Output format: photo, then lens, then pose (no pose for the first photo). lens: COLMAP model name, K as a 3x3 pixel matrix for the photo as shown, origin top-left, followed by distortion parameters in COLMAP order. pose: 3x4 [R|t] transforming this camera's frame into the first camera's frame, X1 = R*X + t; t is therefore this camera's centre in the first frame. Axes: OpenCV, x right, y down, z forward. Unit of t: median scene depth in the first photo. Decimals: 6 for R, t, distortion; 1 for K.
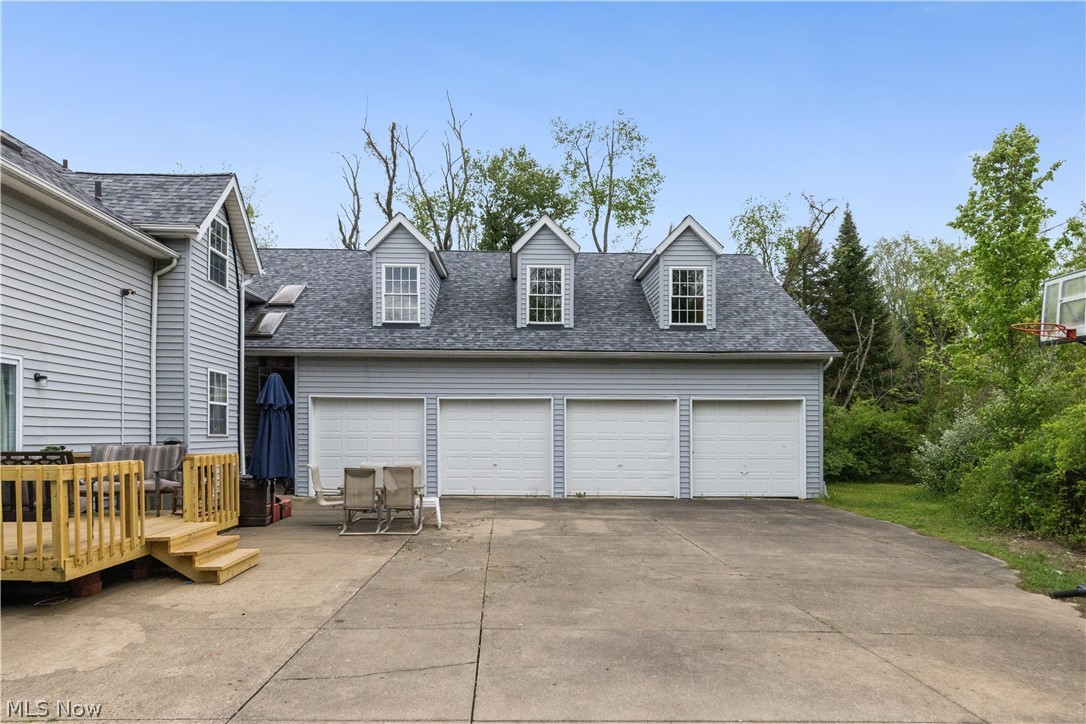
lens RADIAL K [[684.4, 0, 547.7], [0, 684.4, 402.9], [0, 0, 1]] dist [0.001790, -0.001862]
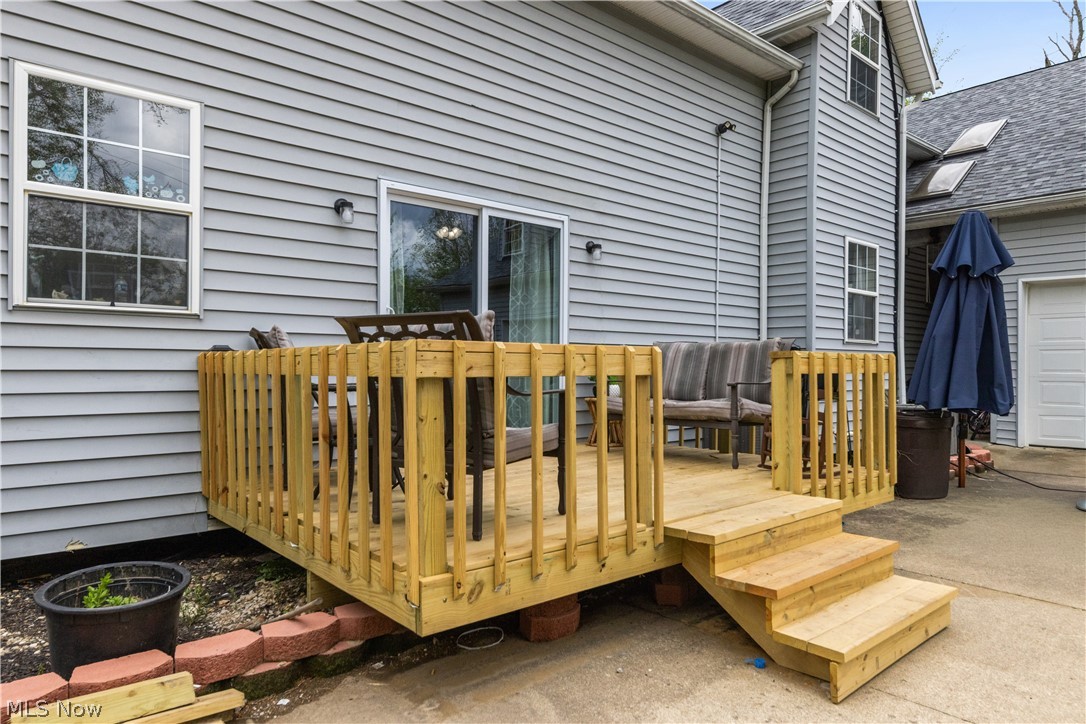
lens RADIAL K [[676.9, 0, 504.3], [0, 676.9, 403.4], [0, 0, 1]] dist [0.003650, -0.000091]
pose [[0.584898, 0.039808, -0.810129, -0.143897], [0.038018, 0.996352, 0.076408, 0.039376], [0.810215, -0.075491, 0.581251, 0.318314]]
